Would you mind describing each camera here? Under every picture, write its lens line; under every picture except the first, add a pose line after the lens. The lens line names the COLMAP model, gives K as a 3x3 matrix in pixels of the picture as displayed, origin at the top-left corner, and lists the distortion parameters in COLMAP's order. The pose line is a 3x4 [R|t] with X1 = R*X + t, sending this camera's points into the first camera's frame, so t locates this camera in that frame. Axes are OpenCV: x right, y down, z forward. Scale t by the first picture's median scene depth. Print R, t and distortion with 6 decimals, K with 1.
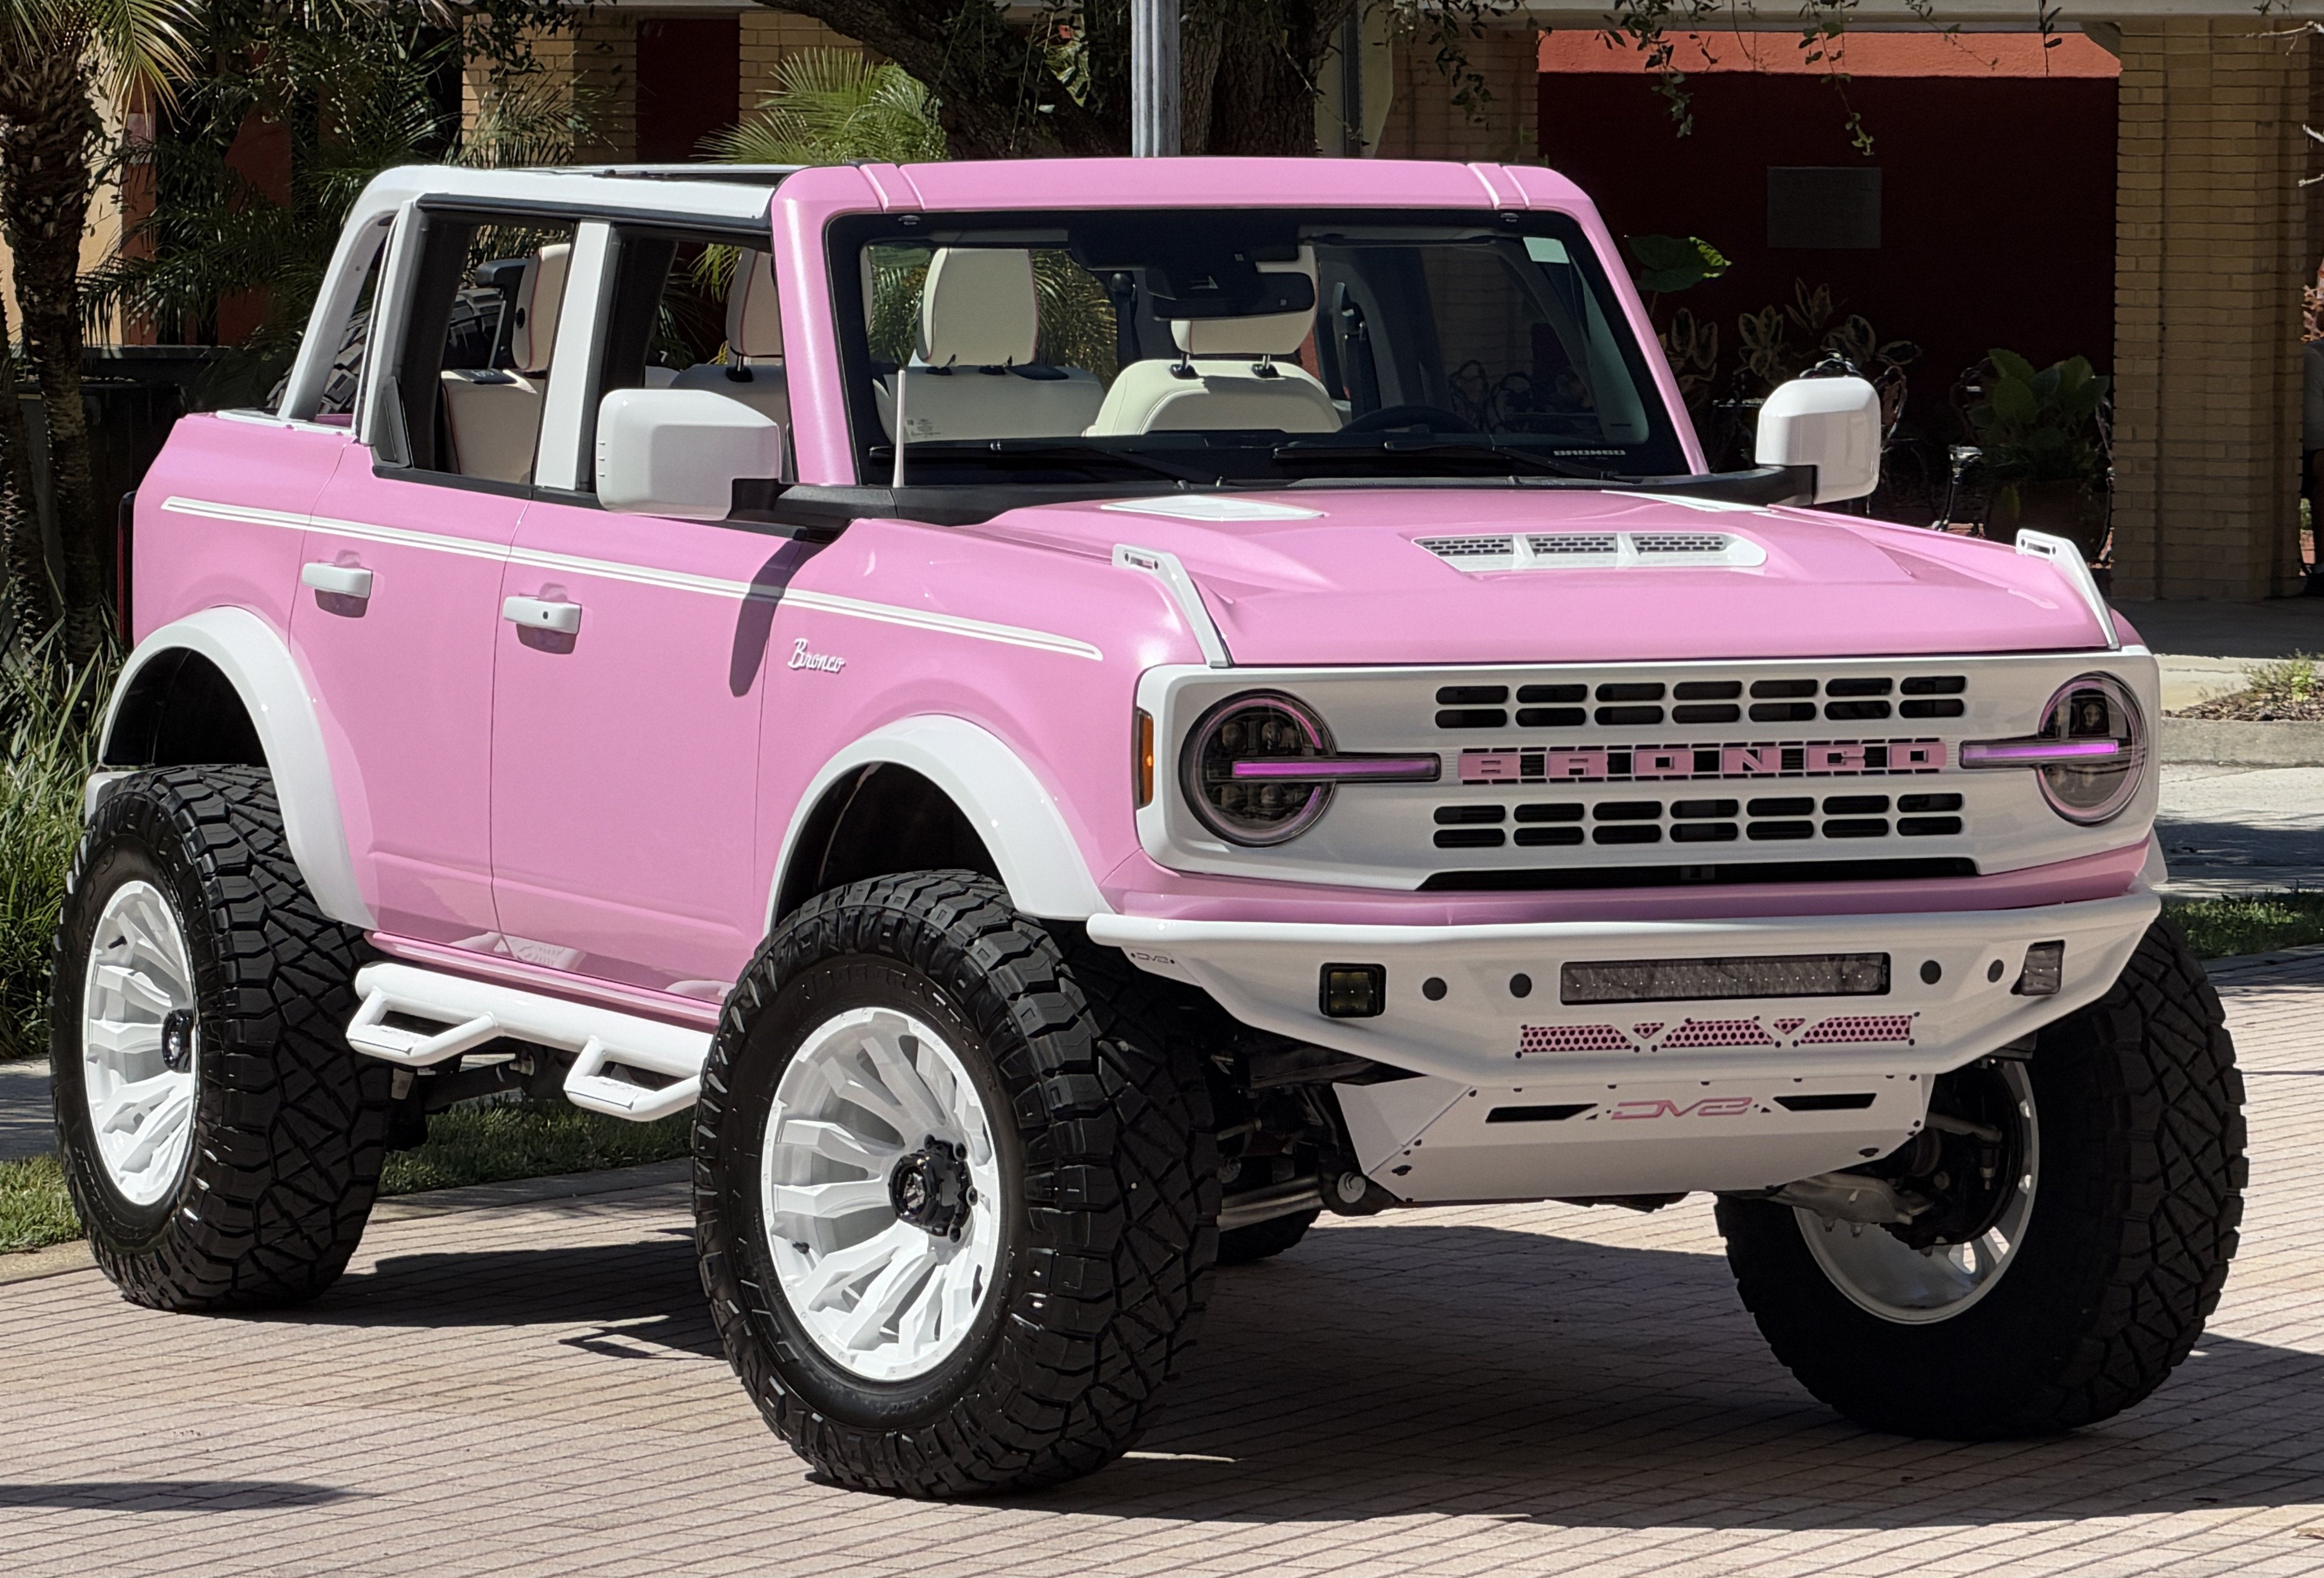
lens RADIAL K [[13175.3, 0, 1161.6], [0, 13175.3, 778.6], [0, 0, 1]] dist [-0.727899, 18.401127]
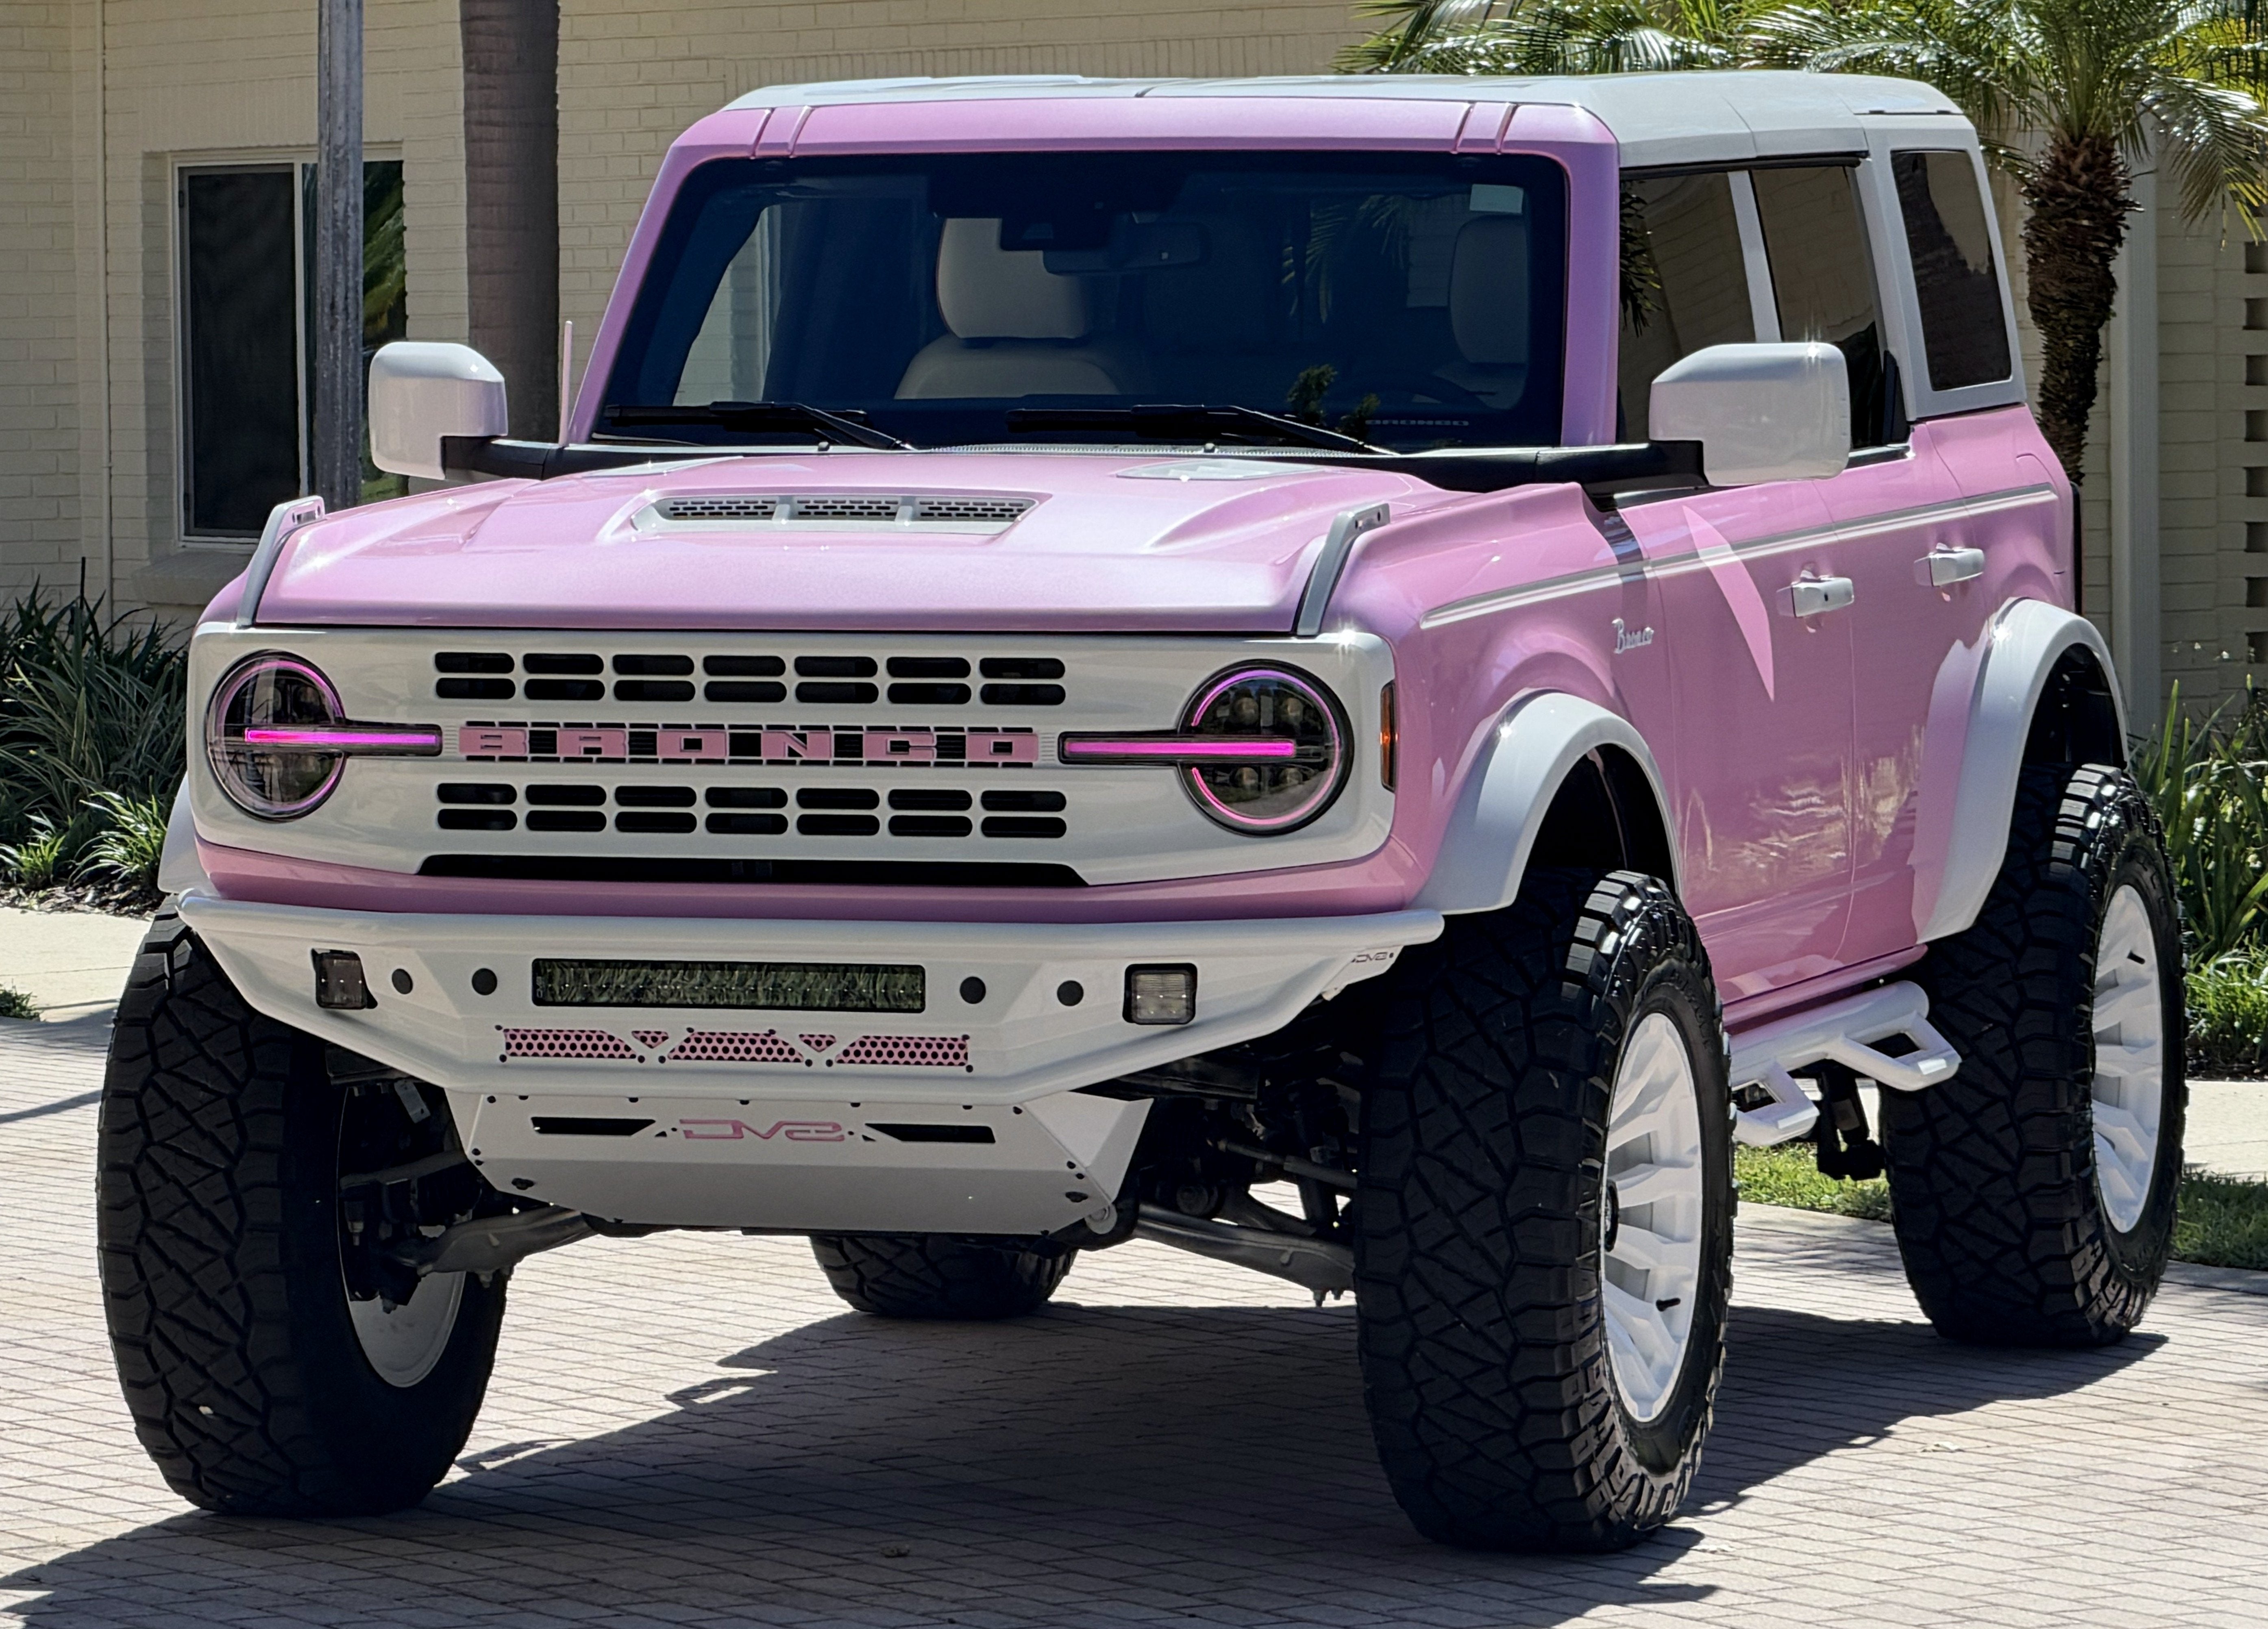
lens RADIAL K [[12683.6, 0, 1130.5], [0, 12683.6, 813.9], [0, 0, 1]] dist [0.064080, 9.471268]
pose [[0.741855, 0.027974, -0.669977, 0.641627], [-0.034929, 0.999385, 0.003053, -0.000149], [0.669650, 0.021137, 0.742376, 0.372990]]
